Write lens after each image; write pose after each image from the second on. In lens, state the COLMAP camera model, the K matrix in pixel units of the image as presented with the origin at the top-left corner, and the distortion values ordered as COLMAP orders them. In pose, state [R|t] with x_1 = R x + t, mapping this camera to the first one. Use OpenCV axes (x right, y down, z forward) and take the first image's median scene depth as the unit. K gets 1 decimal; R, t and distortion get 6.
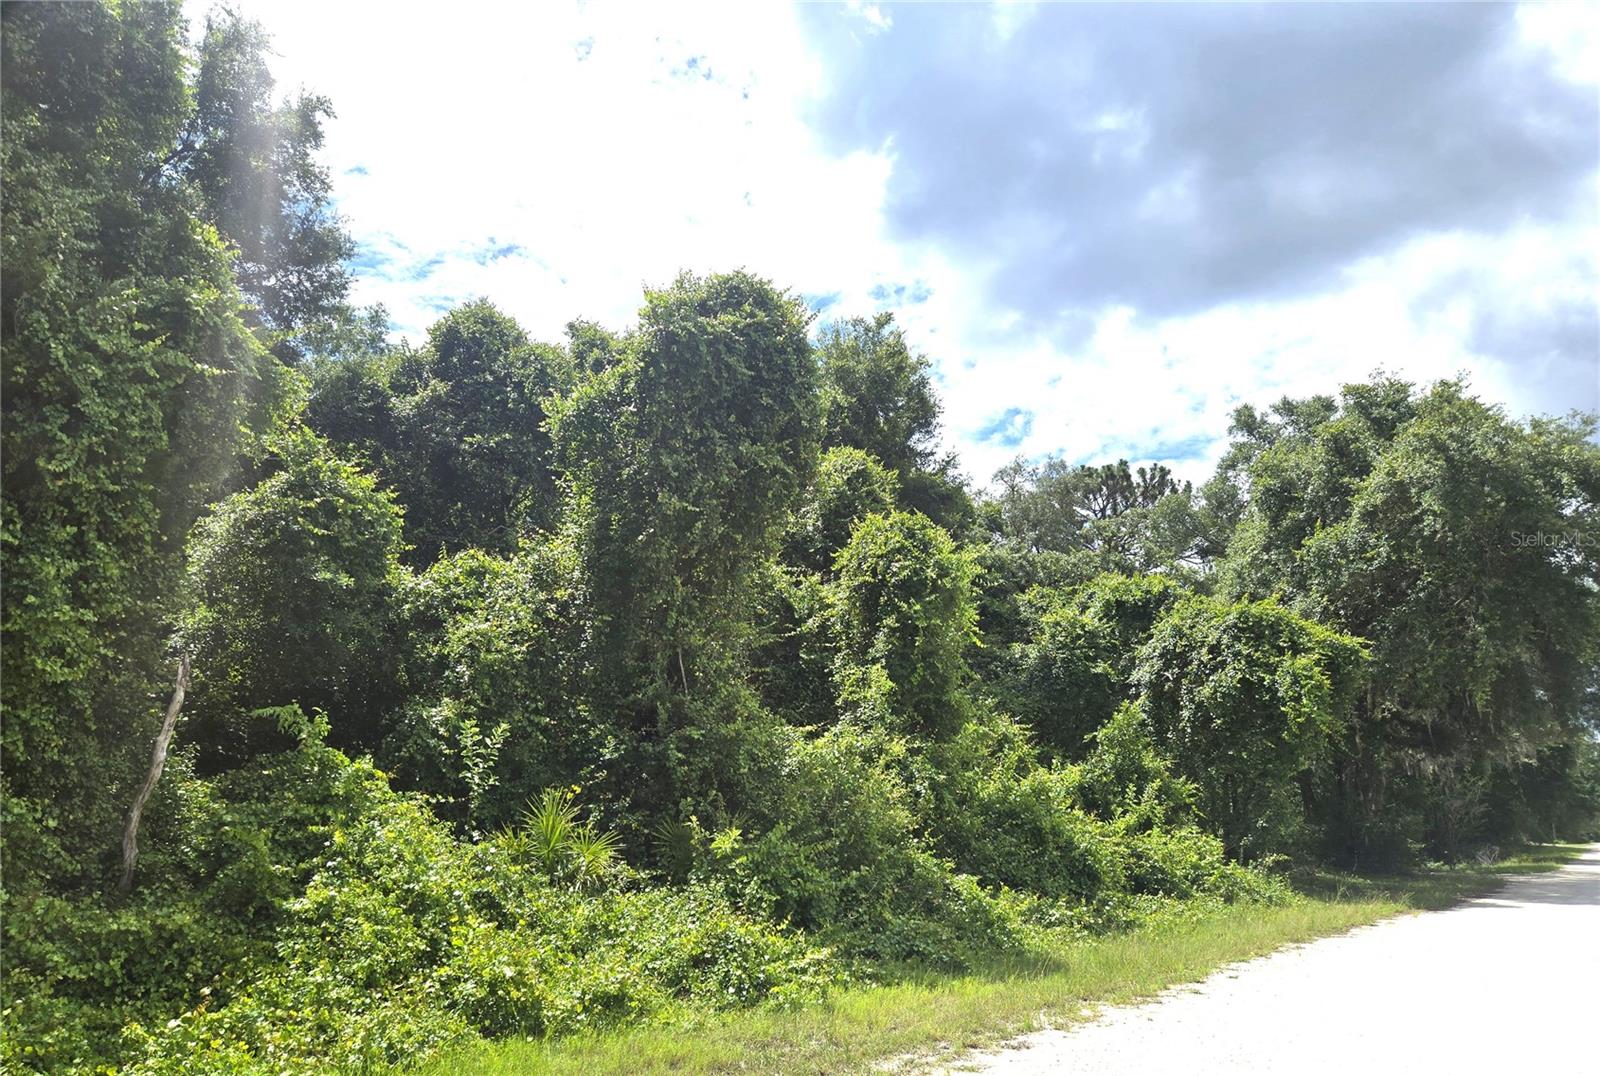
lens RADIAL K [[1126.5, 0, 805.3], [0, 1126.5, 529.0], [0, 0, 1]] dist [0.060188, -0.046822]
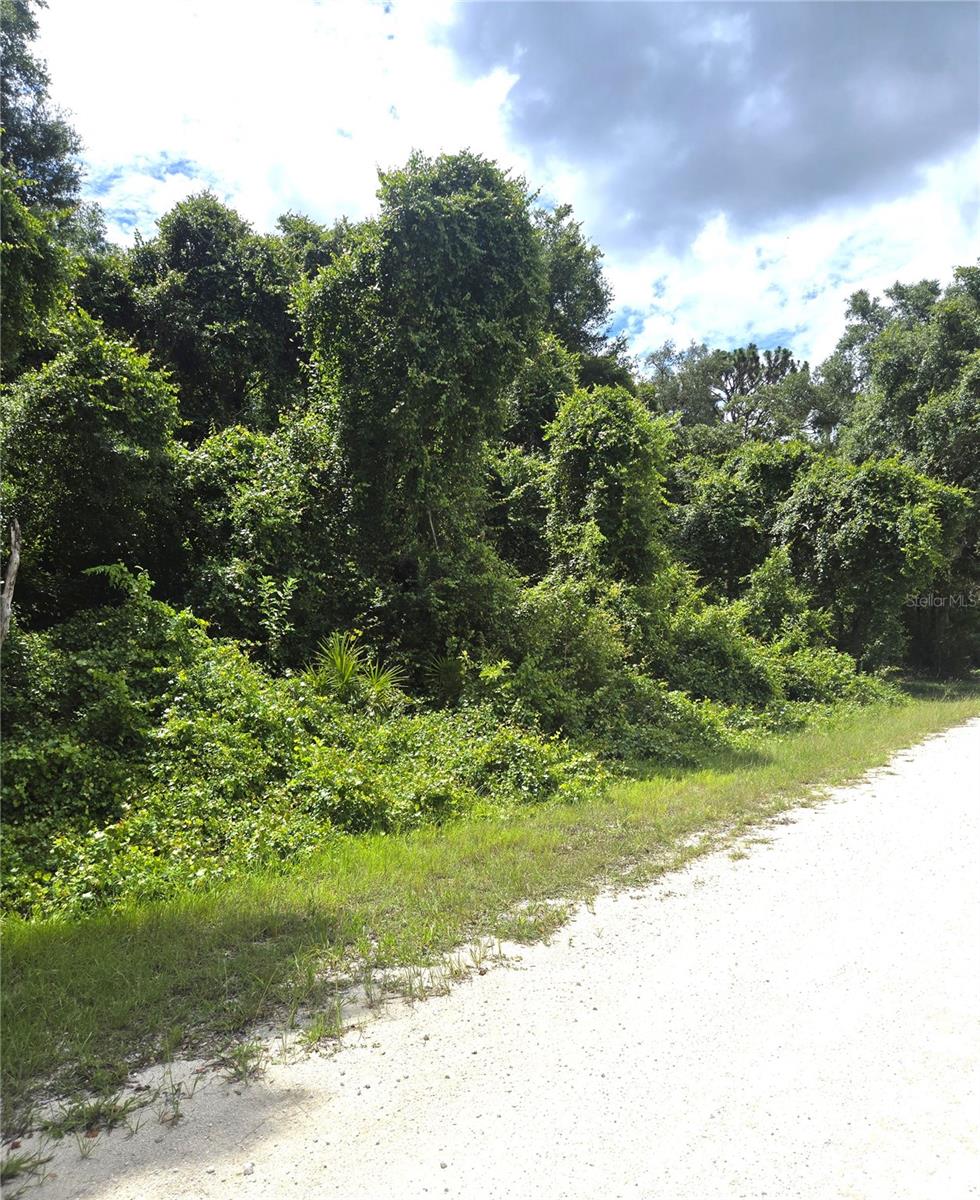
lens RADIAL K [[937.1, 0, 493.1], [0, 937.1, 608.8], [0, 0, 1]] dist [0.052498, -0.056972]
pose [[0.998431, -0.035950, 0.042922, -0.086242], [0.026827, 0.980067, 0.196845, 0.017839], [-0.049143, -0.195385, 0.979495, 0.049998]]
